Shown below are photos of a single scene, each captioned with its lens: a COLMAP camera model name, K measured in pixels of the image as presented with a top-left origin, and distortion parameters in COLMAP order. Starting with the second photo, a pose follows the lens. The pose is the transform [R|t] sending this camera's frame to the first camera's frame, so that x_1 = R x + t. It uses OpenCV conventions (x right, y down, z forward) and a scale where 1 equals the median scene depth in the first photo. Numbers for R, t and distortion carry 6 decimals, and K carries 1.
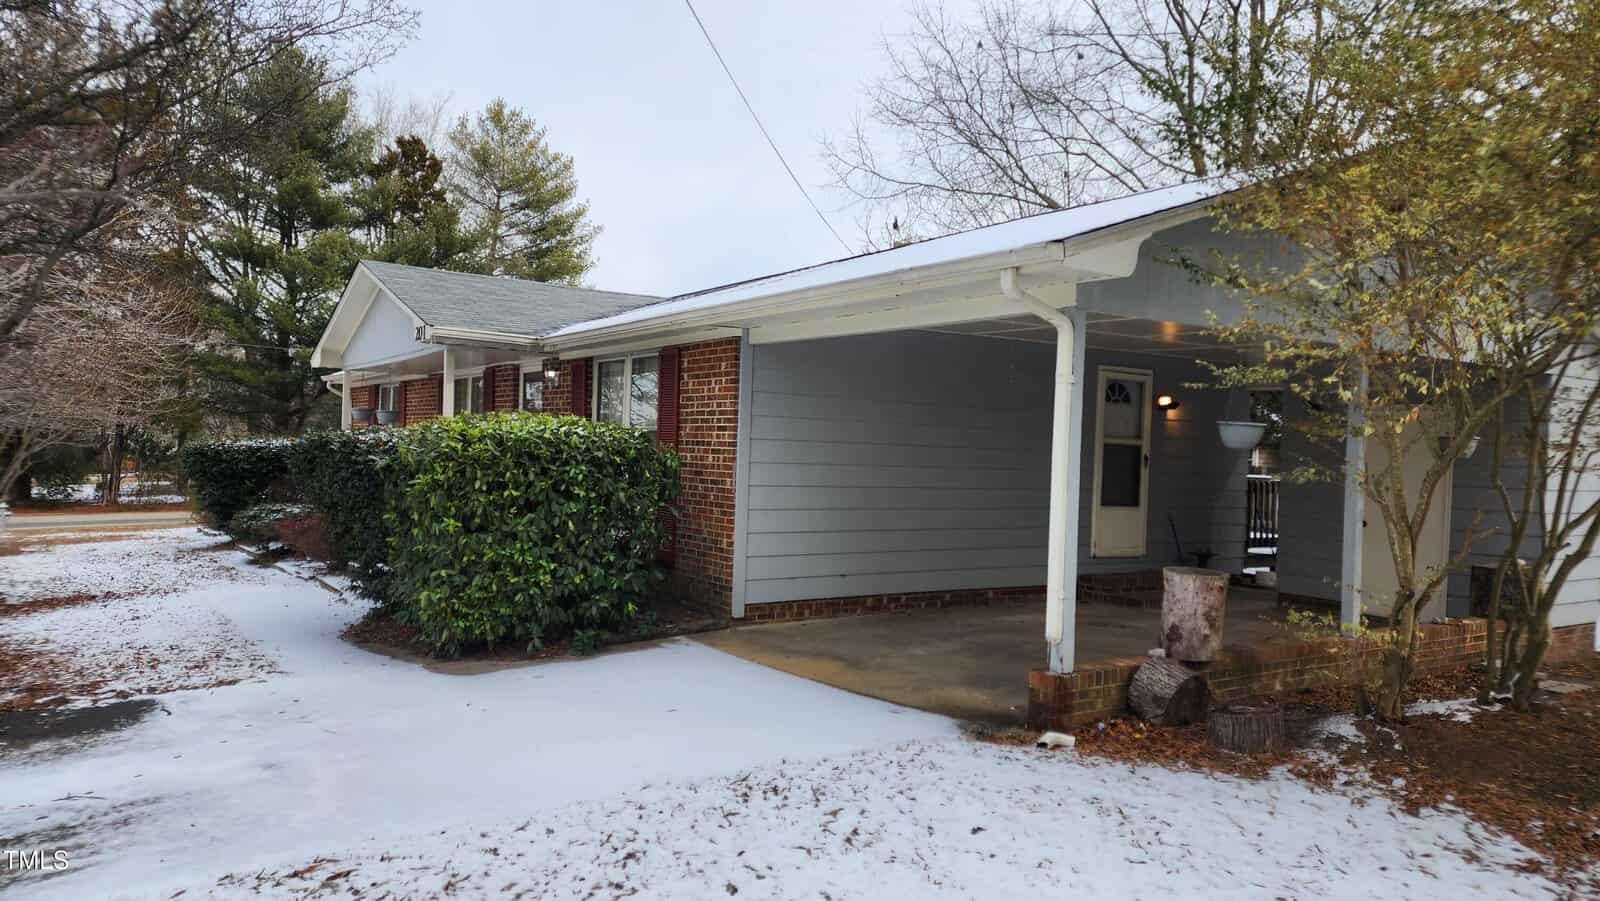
lens RADIAL K [[1120.5, 0, 806.8], [0, 1120.5, 456.6], [0, 0, 1]] dist [0.102205, -0.111234]
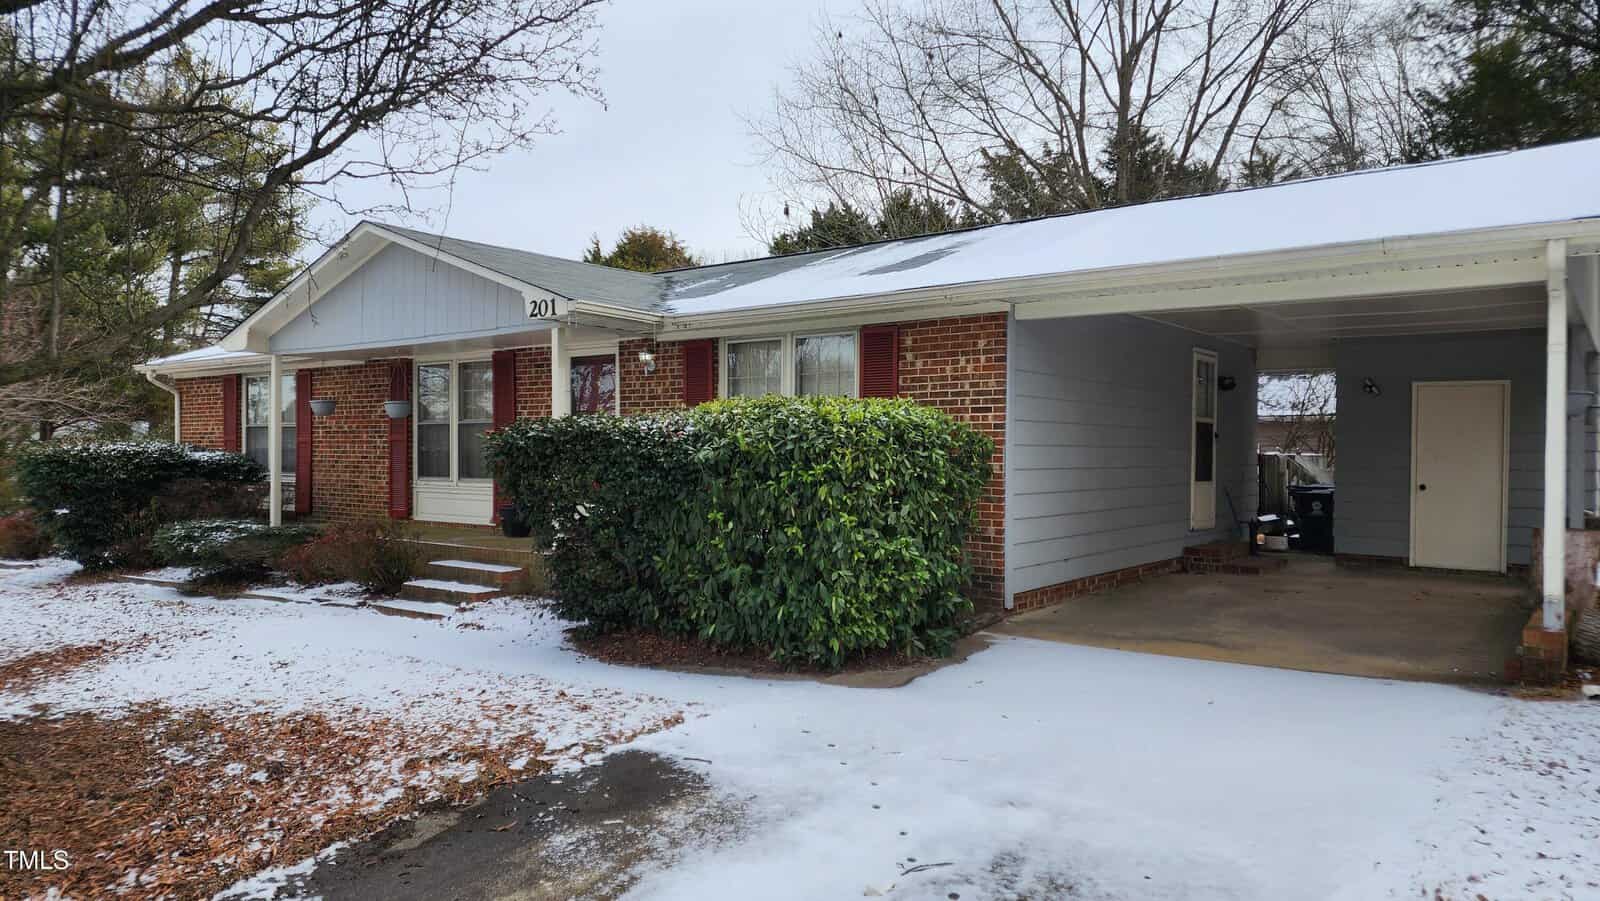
lens RADIAL K [[1120.5, 0, 806.8], [0, 1120.5, 456.6], [0, 0, 1]] dist [0.102205, -0.111234]
pose [[0.943007, -0.028302, 0.331568, -0.528930], [0.027340, 0.999598, 0.007569, 0.003052], [-0.331649, 0.001927, 0.943401, 0.157333]]
